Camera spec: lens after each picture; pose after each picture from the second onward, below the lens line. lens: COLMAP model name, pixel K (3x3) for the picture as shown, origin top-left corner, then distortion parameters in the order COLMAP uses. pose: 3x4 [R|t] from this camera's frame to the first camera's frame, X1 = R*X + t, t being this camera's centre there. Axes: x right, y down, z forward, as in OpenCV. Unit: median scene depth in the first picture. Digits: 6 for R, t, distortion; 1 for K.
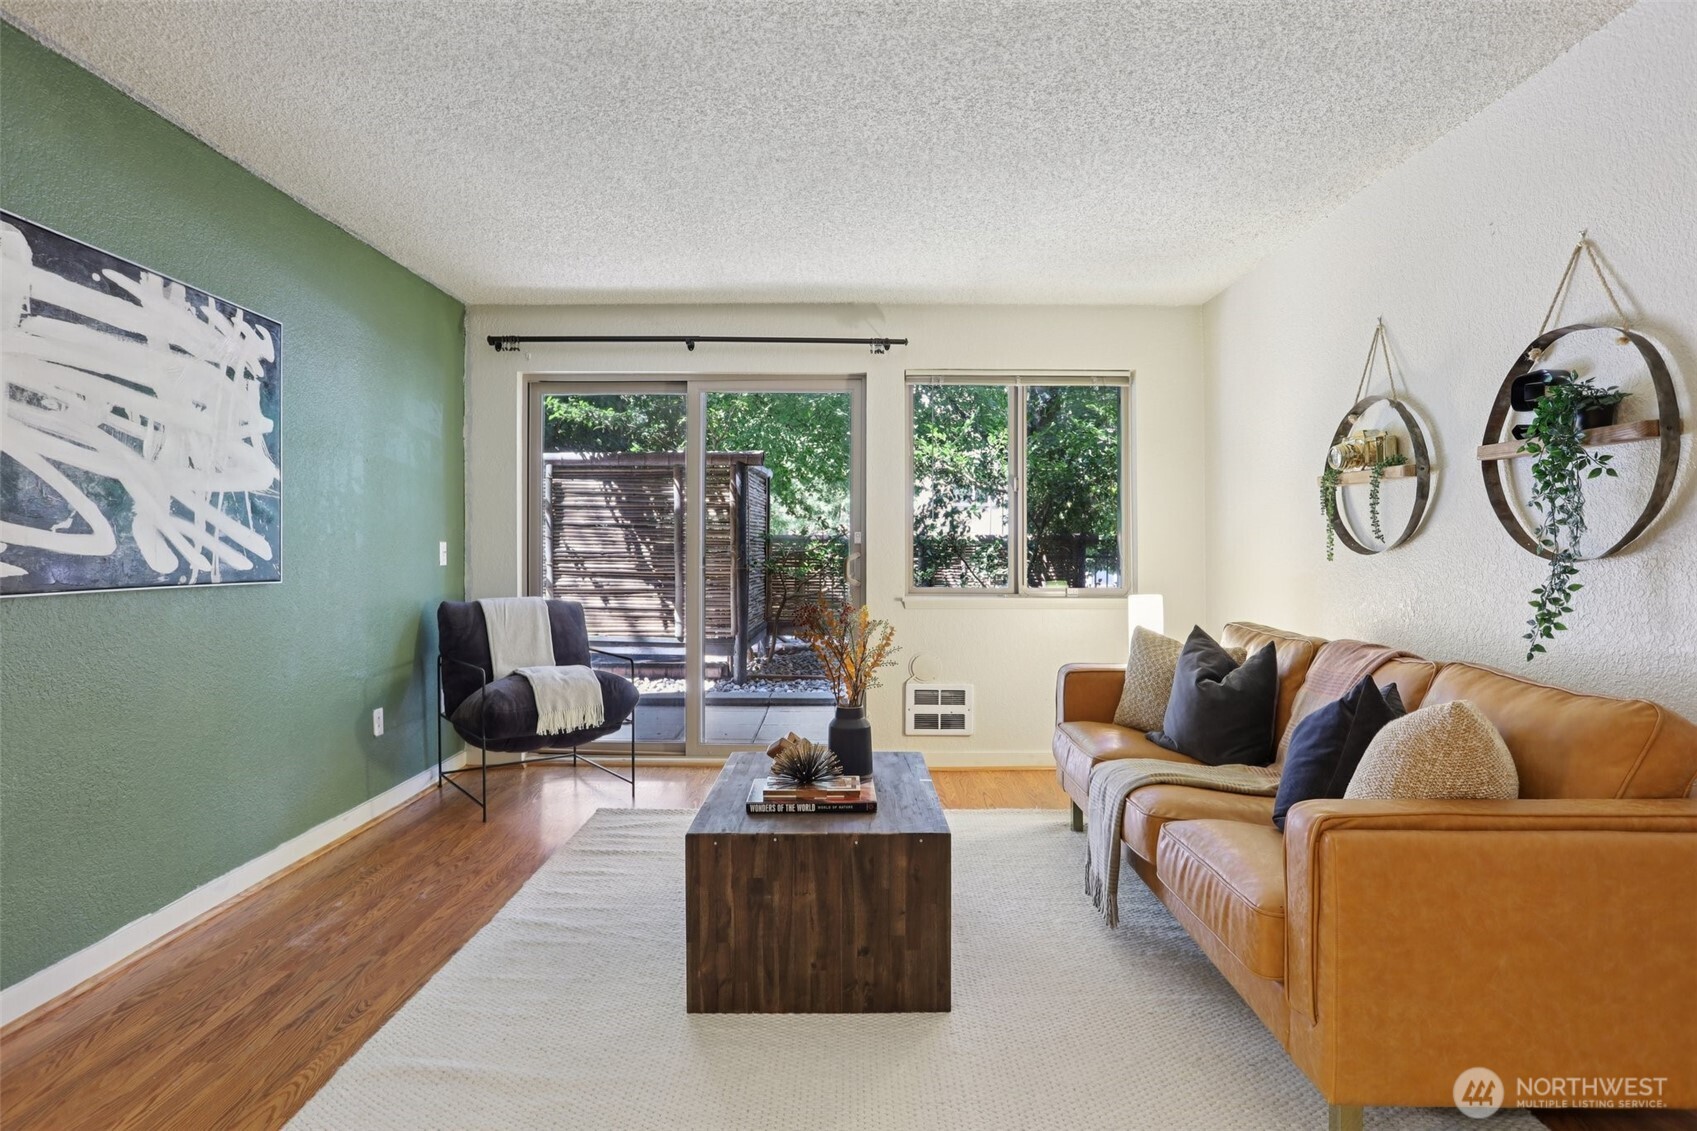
lens RADIAL K [[924.7, 0, 848.5], [0, 924.7, 565.5], [0, 0, 1]] dist [-0.035804, 0.001725]
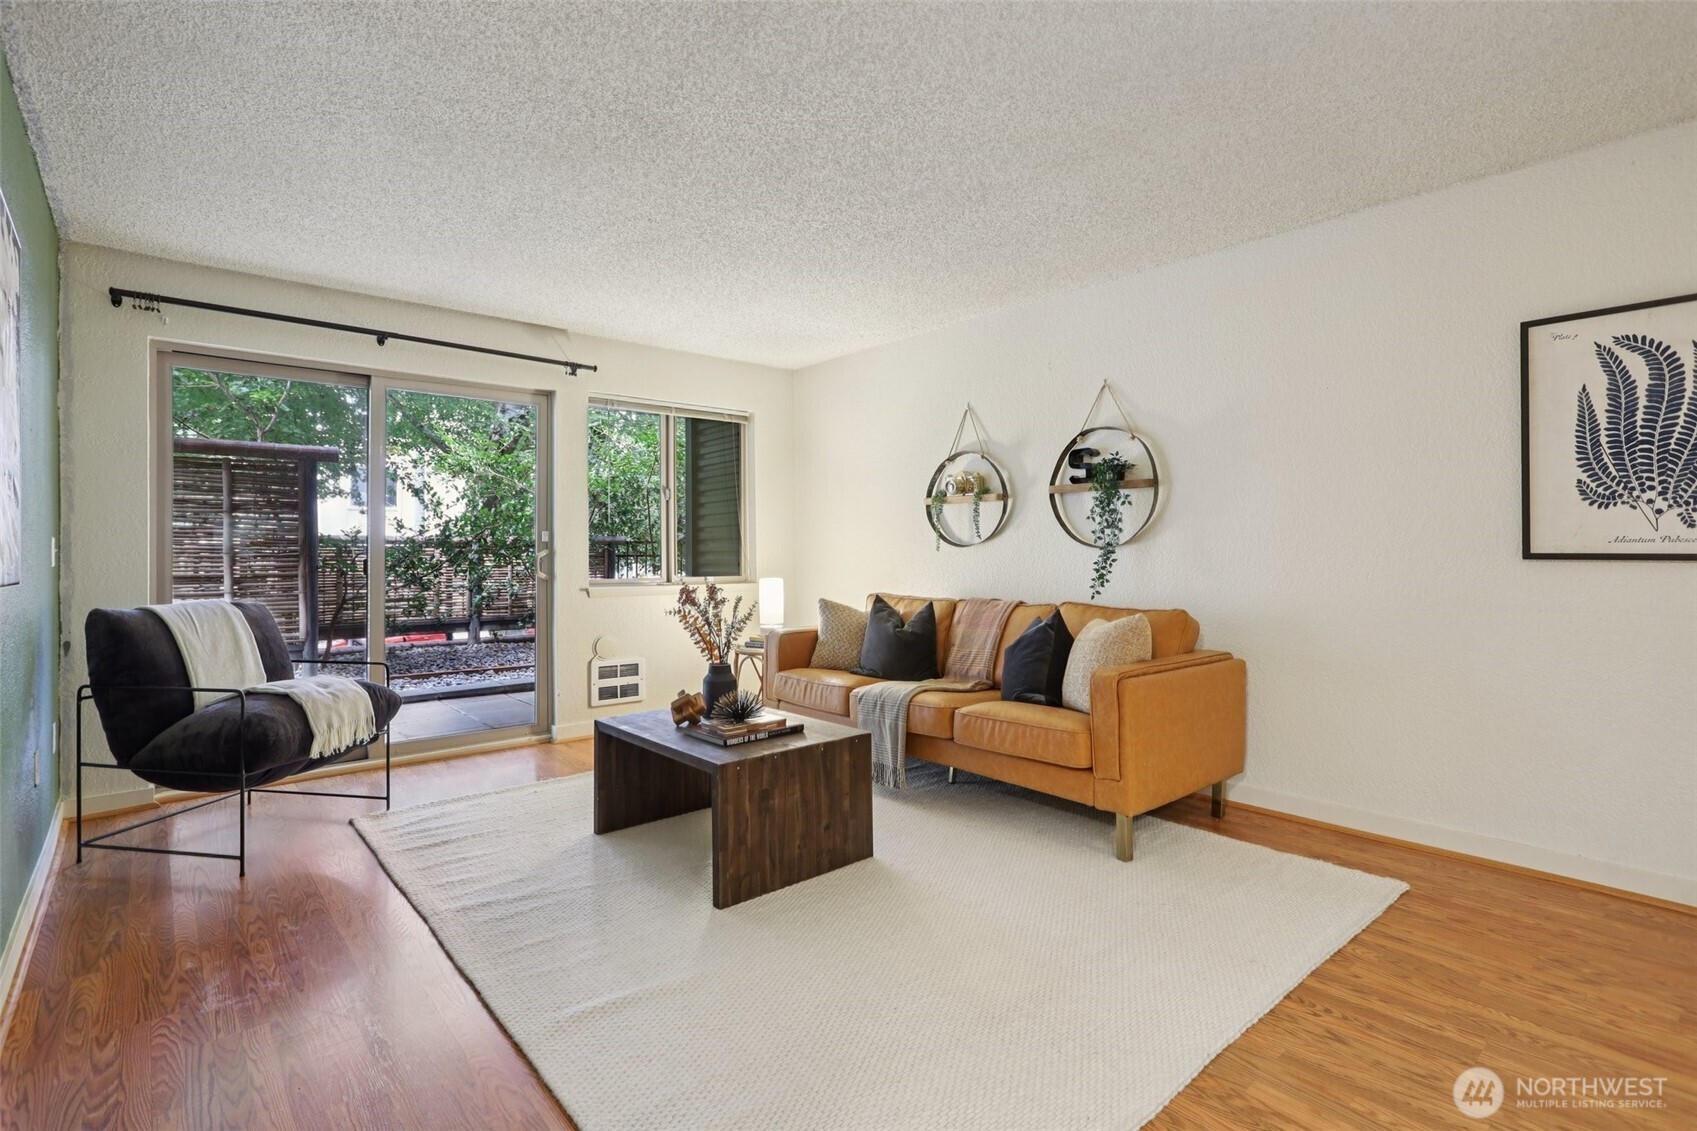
lens RADIAL K [[813.0, 0, 848.3], [0, 813.0, 551.2], [0, 0, 1]] dist [0.015943, -0.000064]
pose [[0.758393, -0.005834, 0.651772, -0.714068], [0.017870, 0.999770, -0.011845, 0.013015], [-0.651553, 0.020630, 0.758323, 0.026128]]
